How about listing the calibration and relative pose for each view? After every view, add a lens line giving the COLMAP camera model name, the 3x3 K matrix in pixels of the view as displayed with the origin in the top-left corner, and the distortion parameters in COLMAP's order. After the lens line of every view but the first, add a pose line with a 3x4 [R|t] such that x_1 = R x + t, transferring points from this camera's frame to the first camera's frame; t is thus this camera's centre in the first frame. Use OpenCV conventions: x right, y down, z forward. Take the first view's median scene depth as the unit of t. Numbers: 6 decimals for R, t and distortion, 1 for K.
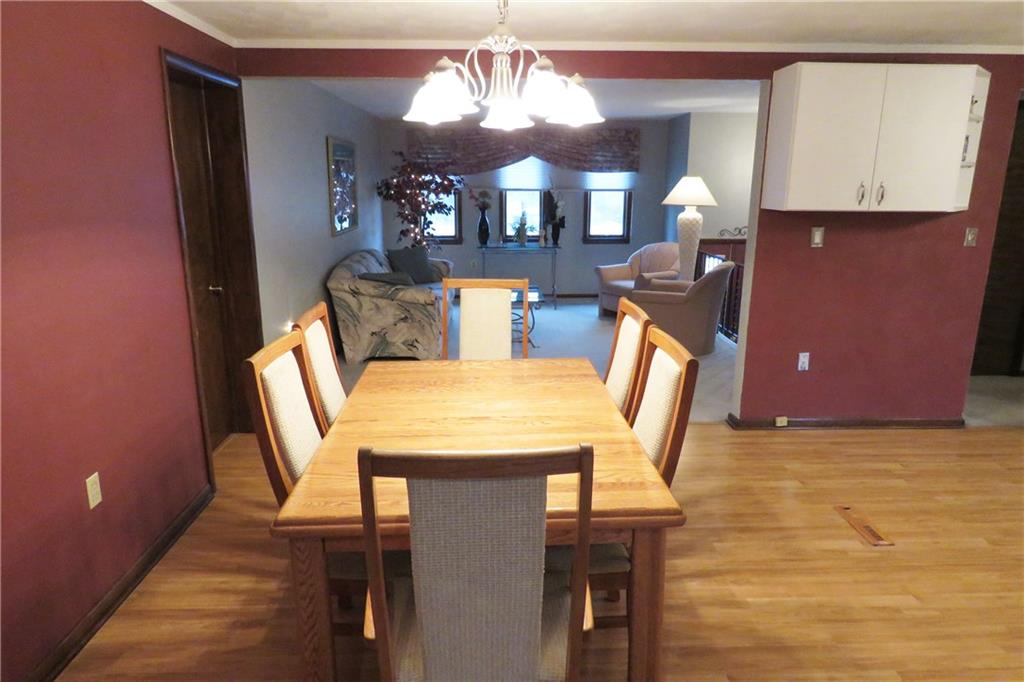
lens RADIAL K [[672.1, 0, 516.2], [0, 672.1, 343.1], [0, 0, 1]] dist [-0.003800, -0.000700]
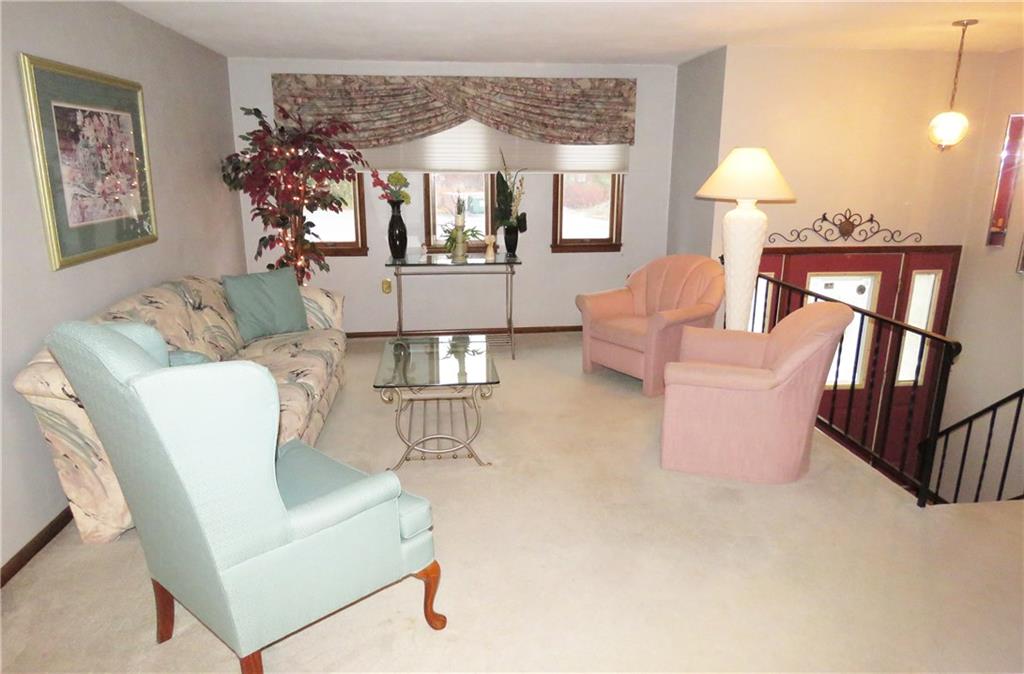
lens RADIAL K [[672.1, 0, 513.6], [0, 672.1, 336.1], [0, 0, 1]] dist [-0.003800, -0.000700]
pose [[0.996984, -0.019316, 0.075160, 0.011090], [0.018245, 0.999722, 0.014910, -0.080562], [-0.075428, -0.013494, 0.997060, 0.357888]]
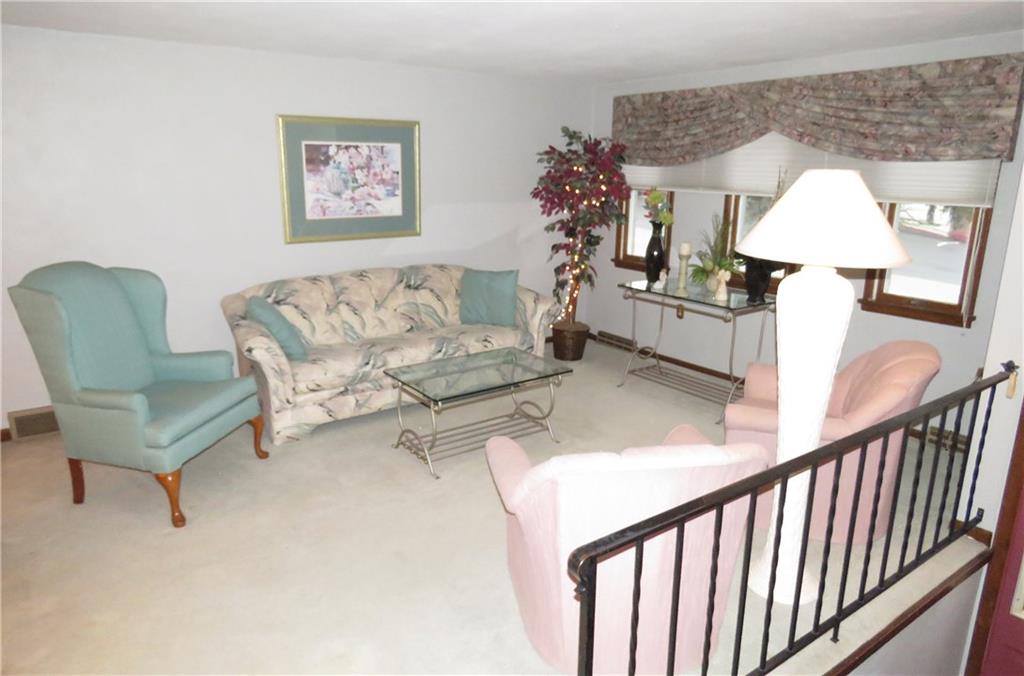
lens RADIAL K [[672.1, 0, 512.6], [0, 672.1, 332.8], [0, 0, 1]] dist [-0.003800, -0.000700]
pose [[0.544842, 0.206111, -0.812814, 0.378516], [-0.206230, 0.972485, 0.108361, -0.140394], [0.812783, 0.108587, 0.572356, 0.555322]]
